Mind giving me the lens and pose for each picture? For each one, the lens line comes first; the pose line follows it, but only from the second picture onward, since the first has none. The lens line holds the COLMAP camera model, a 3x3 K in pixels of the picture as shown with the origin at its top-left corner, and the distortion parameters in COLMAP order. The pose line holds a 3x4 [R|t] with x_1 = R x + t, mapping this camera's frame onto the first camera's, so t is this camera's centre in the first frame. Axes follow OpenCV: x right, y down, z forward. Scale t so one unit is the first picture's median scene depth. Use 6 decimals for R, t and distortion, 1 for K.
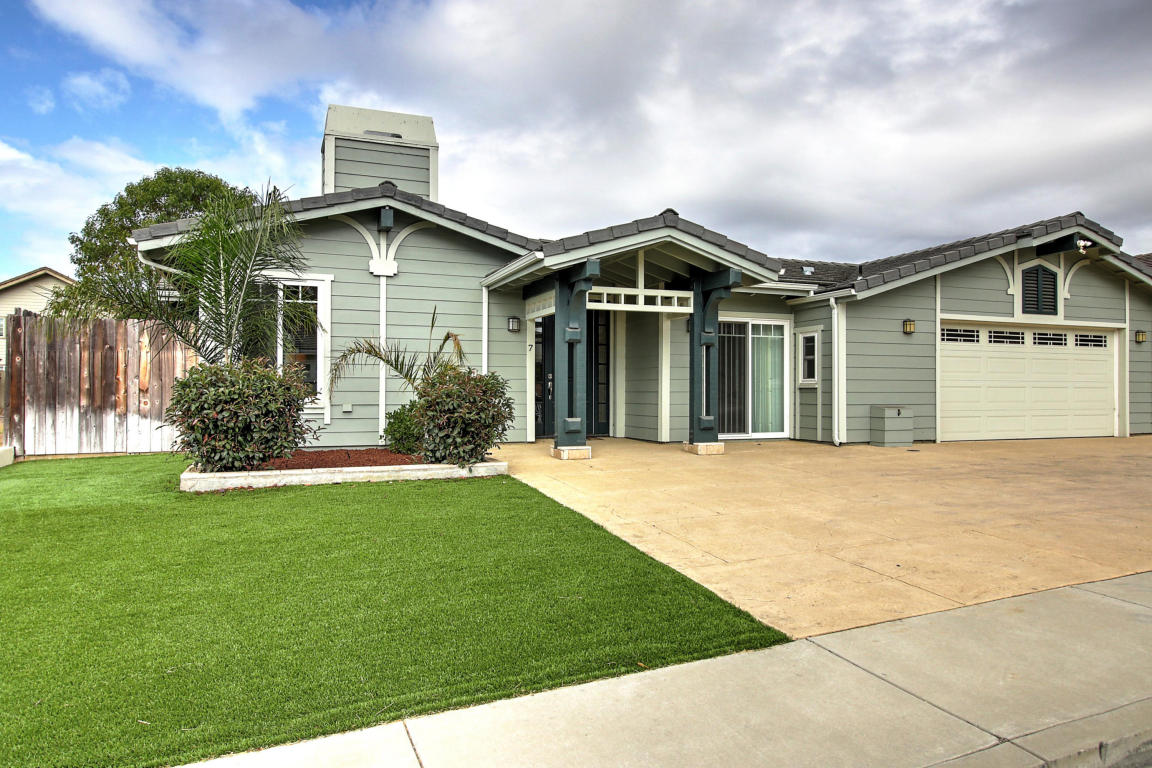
lens RADIAL K [[739.9, 0, 576.0], [0, 739.9, 384.0], [0, 0, 1]] dist [-0.000085, -0.000299]
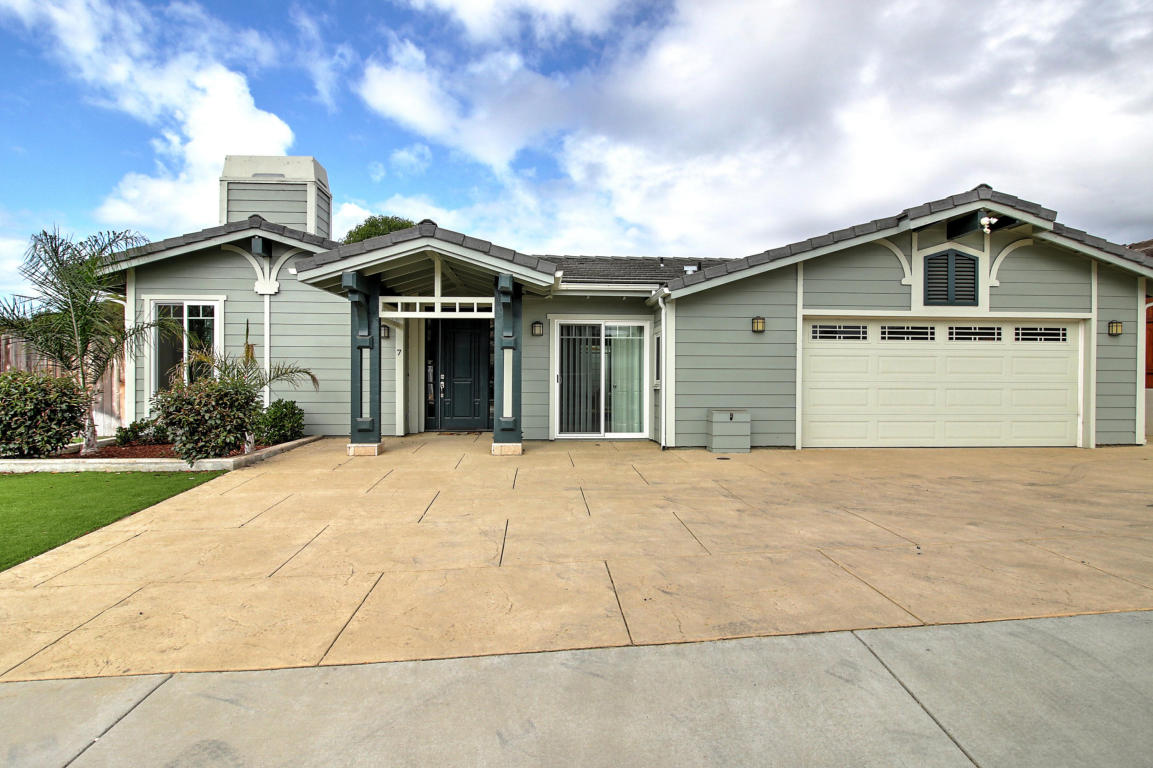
lens RADIAL K [[639.7, 0, 575.3], [0, 639.7, 388.6], [0, 0, 1]] dist [0.001758, -0.010644]
pose [[0.951757, 0.002843, -0.306839, 0.447204], [0.001217, 0.999914, 0.013043, -0.006853], [0.306850, -0.012787, 0.951672, 0.146904]]
